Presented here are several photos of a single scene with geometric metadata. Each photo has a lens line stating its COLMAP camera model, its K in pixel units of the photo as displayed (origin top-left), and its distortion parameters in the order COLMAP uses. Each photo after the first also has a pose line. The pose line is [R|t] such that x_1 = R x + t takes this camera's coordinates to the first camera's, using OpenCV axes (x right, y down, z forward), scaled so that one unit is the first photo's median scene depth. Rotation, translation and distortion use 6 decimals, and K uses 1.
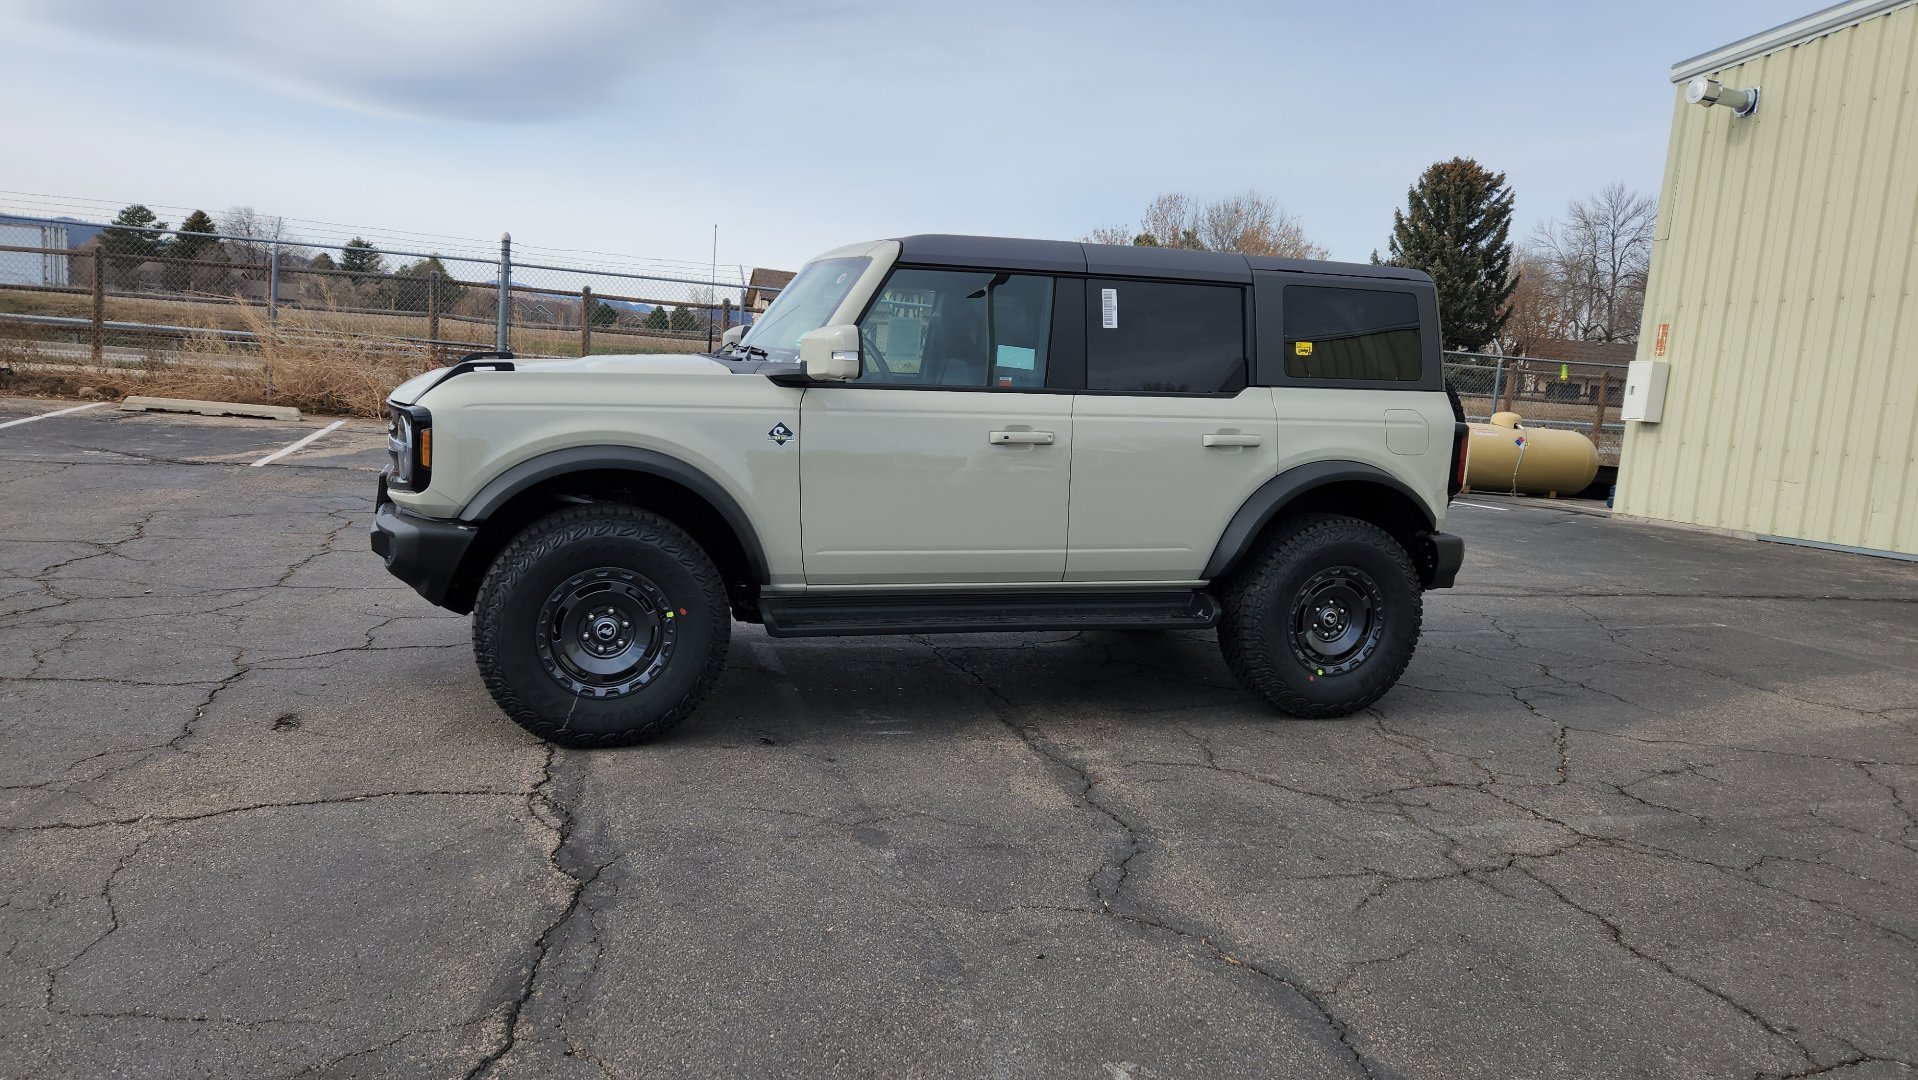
lens RADIAL K [[1293.7, 0, 936.2], [0, 1293.7, 535.0], [0, 0, 1]] dist [0.080491, -0.066736]
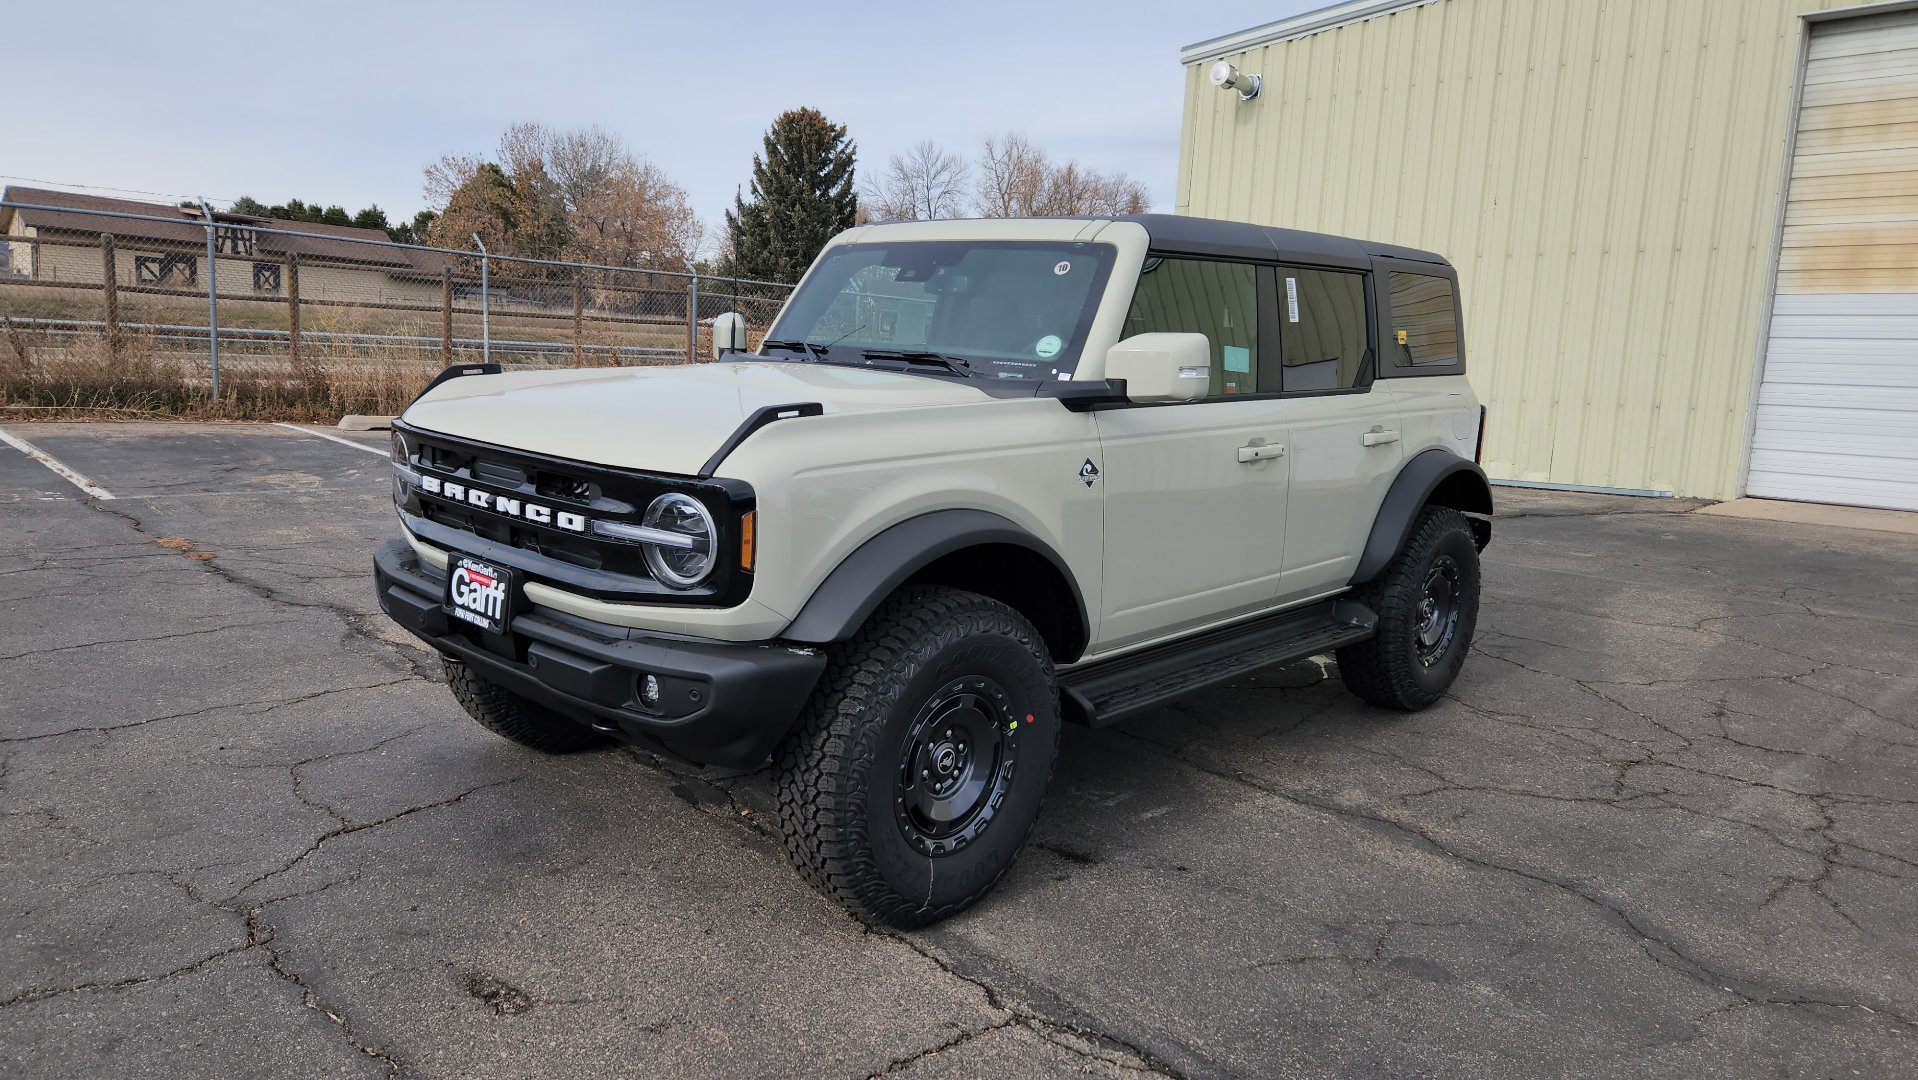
lens RADIAL K [[1290.4, 0, 925.5], [0, 1290.4, 527.5], [0, 0, 1]] dist [0.076741, -0.060155]
pose [[0.880494, -0.092697, 0.464906, -0.522978], [0.073106, 0.995515, 0.060037, -0.090373], [-0.468387, -0.018875, 0.883322, 0.321423]]
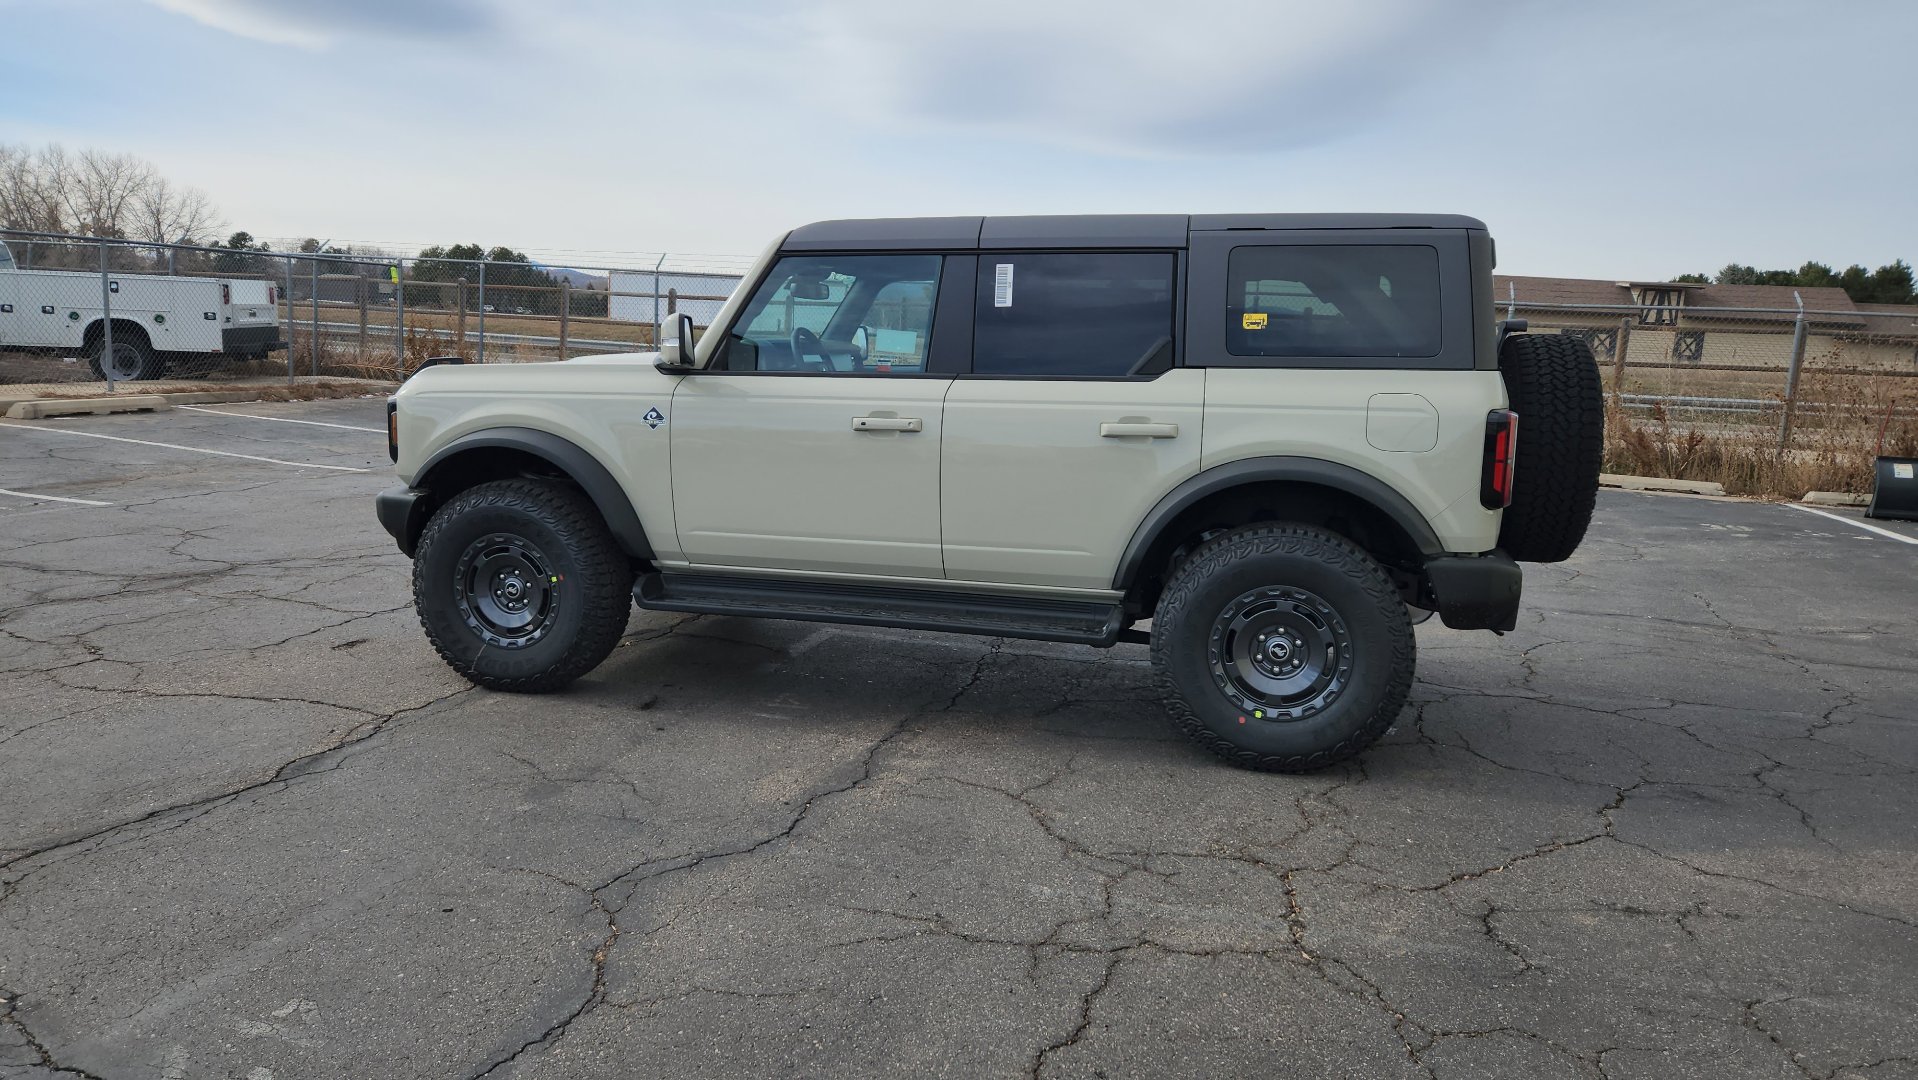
lens RADIAL K [[1290.4, 0, 925.5], [0, 1290.4, 527.5], [0, 0, 1]] dist [0.076741, -0.060155]
pose [[0.838578, 0.044272, -0.542979, 0.591530], [-0.056462, 0.998388, -0.005797, 0.004872], [0.541847, 0.035519, 0.839726, 0.208594]]
